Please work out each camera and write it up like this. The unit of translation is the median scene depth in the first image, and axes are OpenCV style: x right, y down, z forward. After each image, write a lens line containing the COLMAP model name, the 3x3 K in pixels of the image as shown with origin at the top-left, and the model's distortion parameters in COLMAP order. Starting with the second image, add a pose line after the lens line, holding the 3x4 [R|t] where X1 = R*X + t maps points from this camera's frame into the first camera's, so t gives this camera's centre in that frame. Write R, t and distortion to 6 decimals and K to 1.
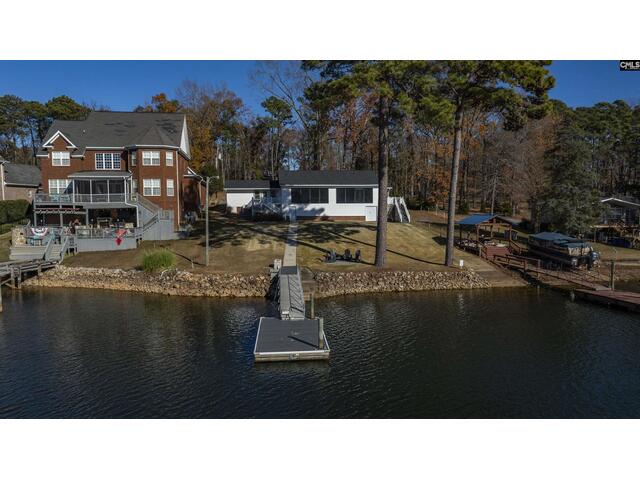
lens RADIAL K [[476.1, 0, 317.3], [0, 476.1, 239.3], [0, 0, 1]] dist [-0.038907, 0.042256]
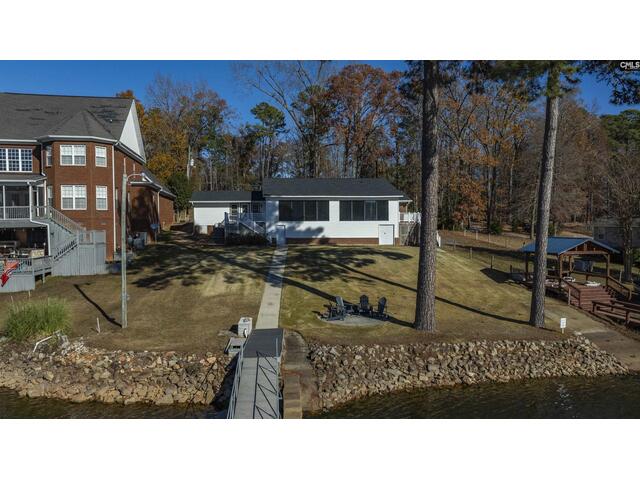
lens RADIAL K [[476.1, 0, 318.9], [0, 476.1, 241.2], [0, 0, 1]] dist [-0.038907, 0.042256]
pose [[0.999928, -0.000143, 0.011960, -0.001202], [0.000553, 0.999411, -0.034300, -0.020931], [-0.011948, 0.034304, 0.999340, 0.292532]]
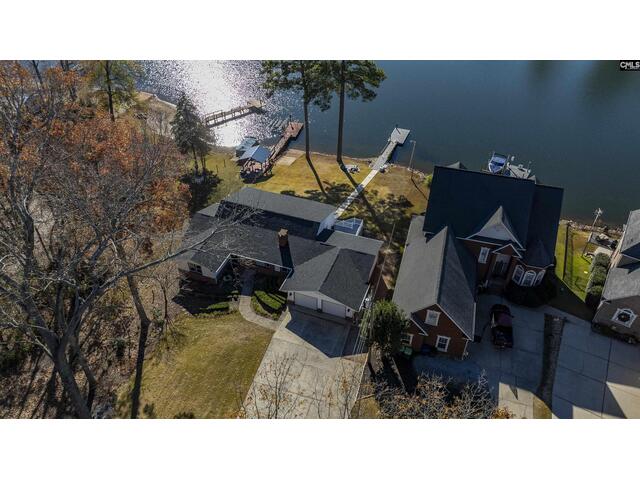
lens RADIAL K [[476.1, 0, 318.8], [0, 476.1, 241.6], [0, 0, 1]] dist [-0.038907, 0.042256]
pose [[-0.897630, -0.291733, 0.330382, -0.455122], [0.019281, 0.722882, 0.690702, -0.869414], [-0.440328, 0.626365, -0.643256, 1.927388]]
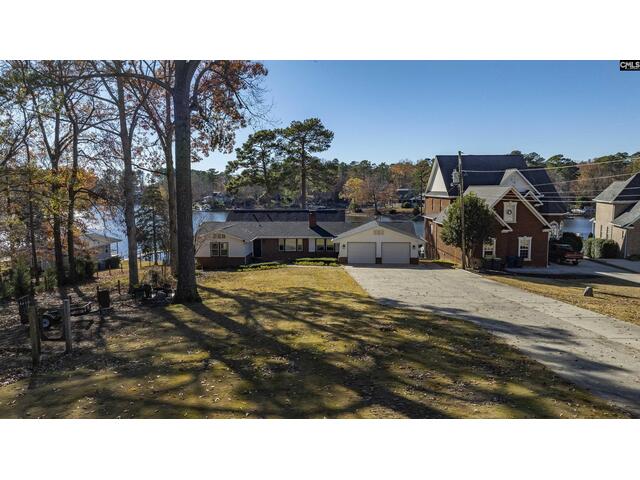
lens RADIAL K [[476.1, 0, 321.4], [0, 476.1, 242.1], [0, 0, 1]] dist [-0.038907, 0.042256]
pose [[-0.987491, -0.017935, 0.156651, -0.210477], [0.010840, 0.983437, 0.180928, -0.291644], [-0.157301, 0.180363, -0.970940, 2.219165]]
